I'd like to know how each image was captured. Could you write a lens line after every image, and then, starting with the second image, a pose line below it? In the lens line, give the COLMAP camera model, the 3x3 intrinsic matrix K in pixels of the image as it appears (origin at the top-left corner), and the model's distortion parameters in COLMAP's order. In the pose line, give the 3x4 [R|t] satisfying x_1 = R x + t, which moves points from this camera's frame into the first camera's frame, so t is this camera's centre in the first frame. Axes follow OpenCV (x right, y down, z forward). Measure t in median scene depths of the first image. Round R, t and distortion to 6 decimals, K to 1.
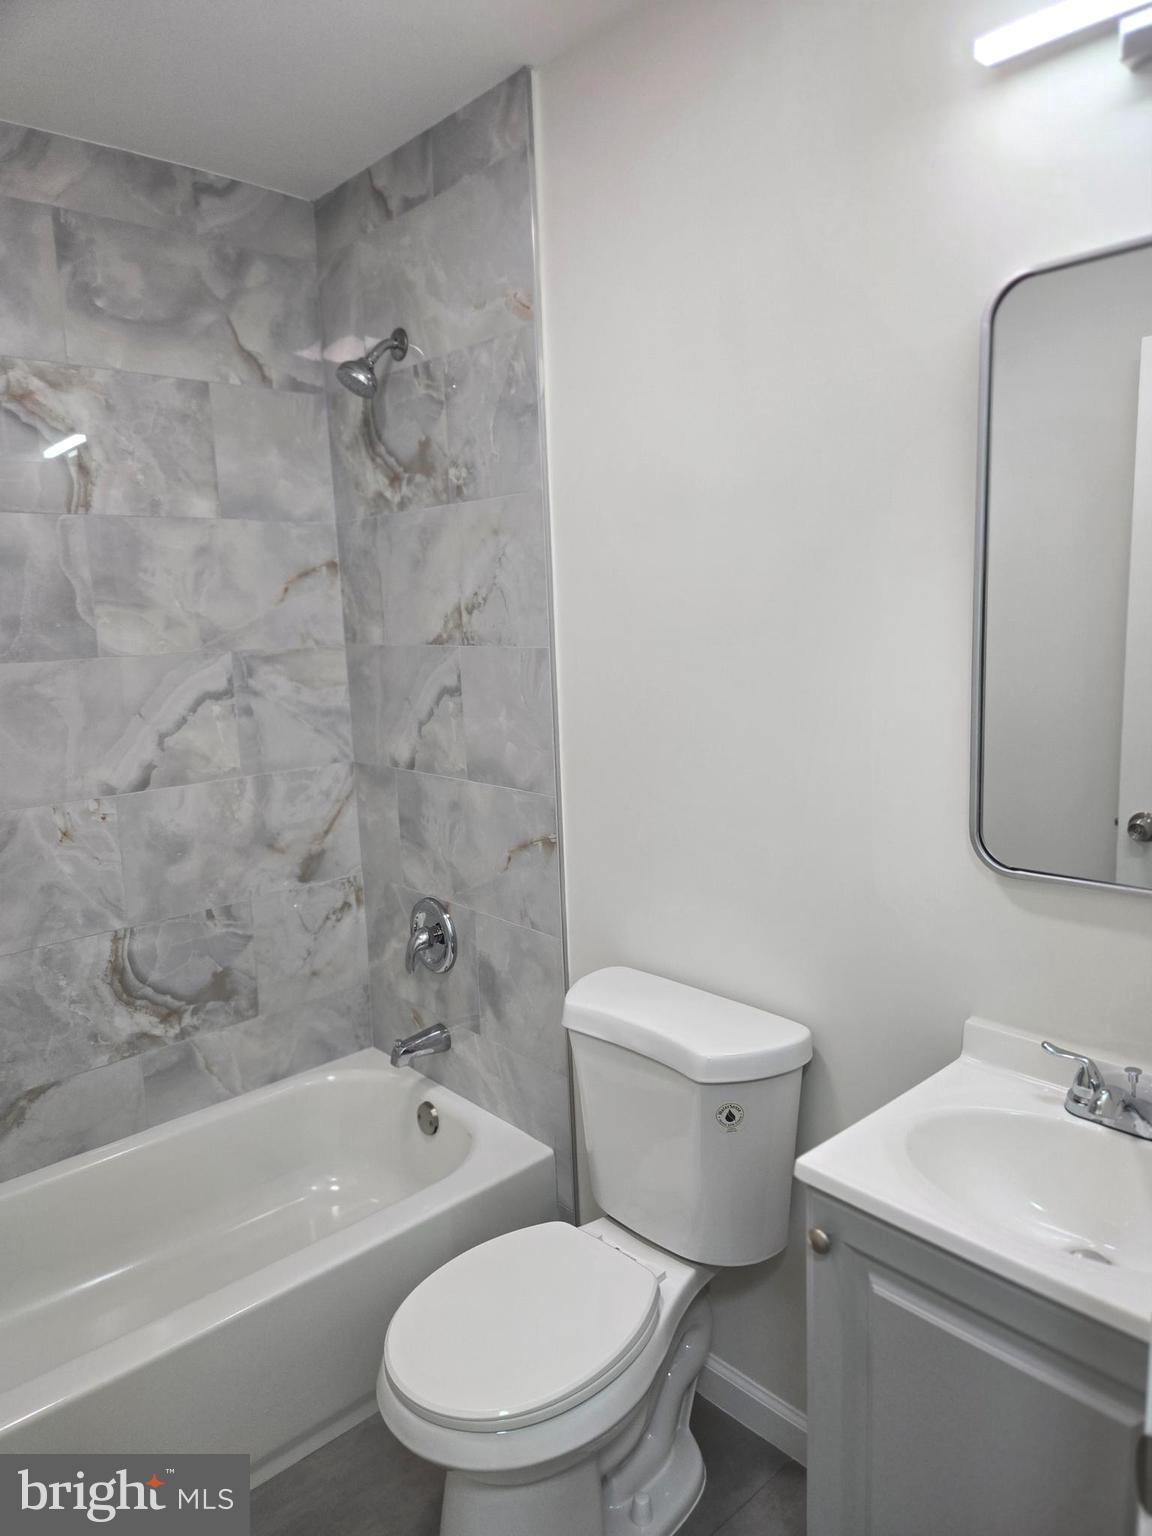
lens RADIAL K [[1031.1, 0, 576.4], [0, 1031.1, 738.4], [0, 0, 1]] dist [0.068199, -0.067470]
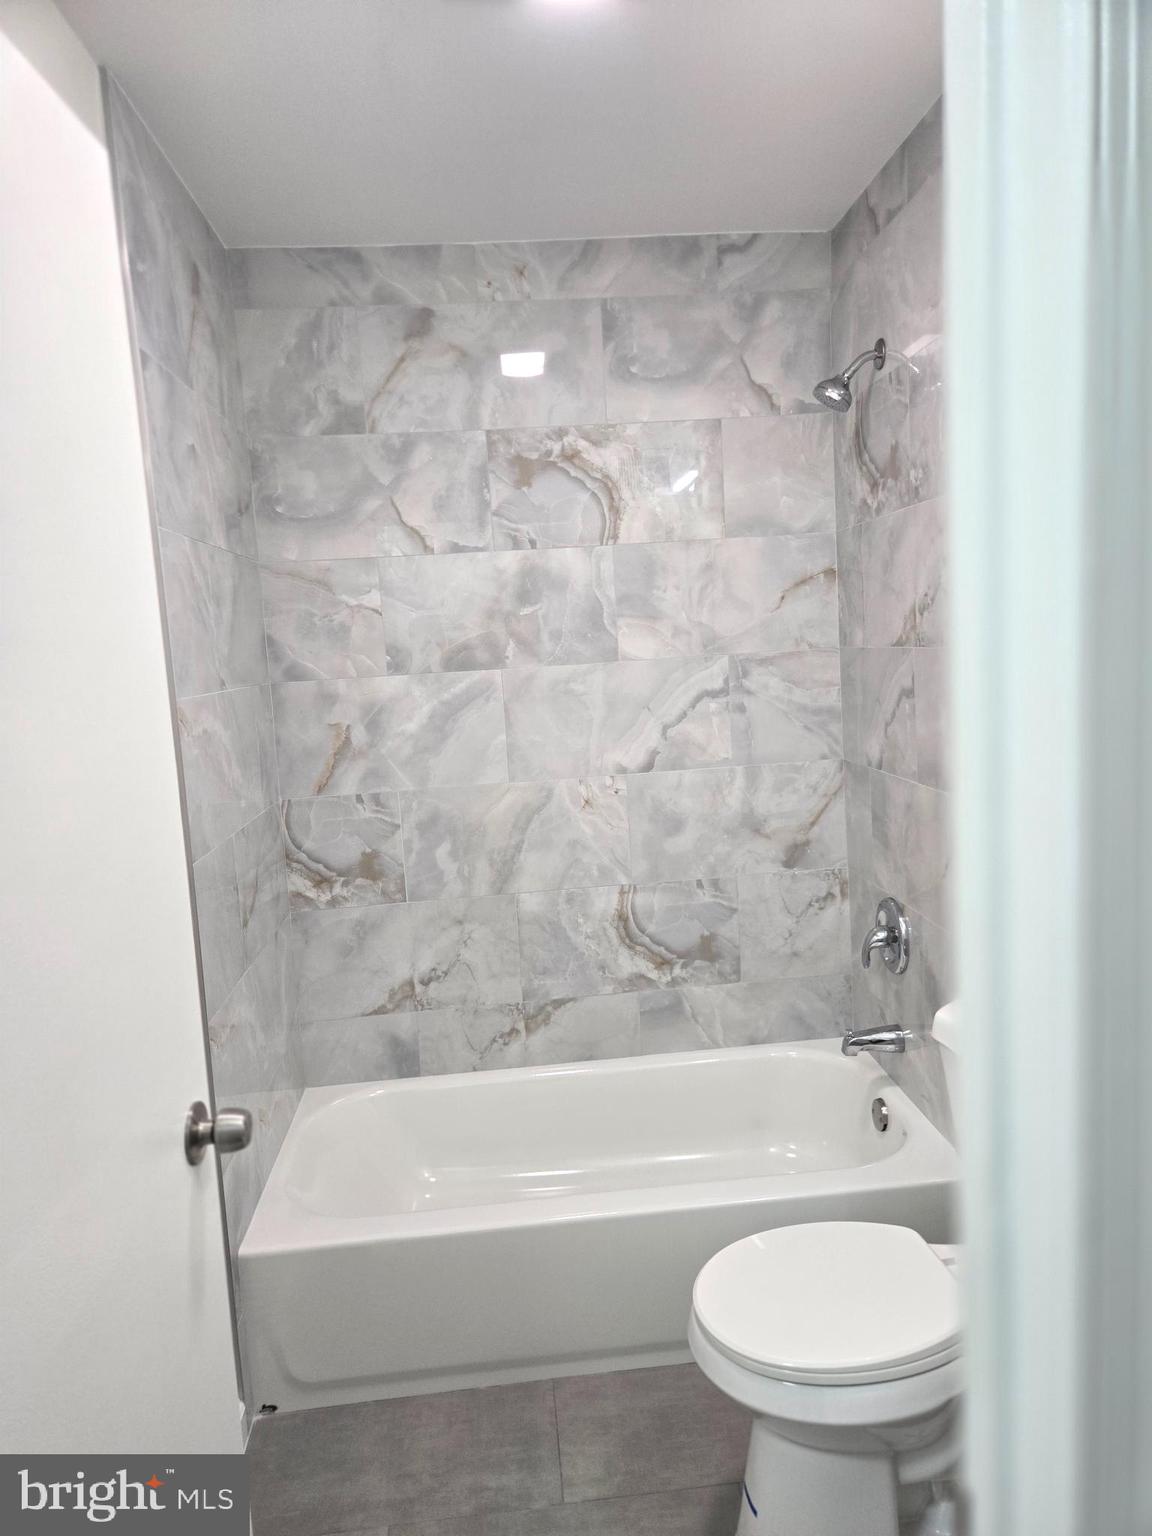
lens RADIAL K [[1031.1, 0, 576.4], [0, 1031.1, 738.4], [0, 0, 1]] dist [0.068199, -0.067470]
pose [[0.791032, 0.043843, -0.610202, 0.231651], [-0.045148, 0.998893, 0.013244, -0.000432], [0.610107, 0.017073, 0.792135, 0.010160]]
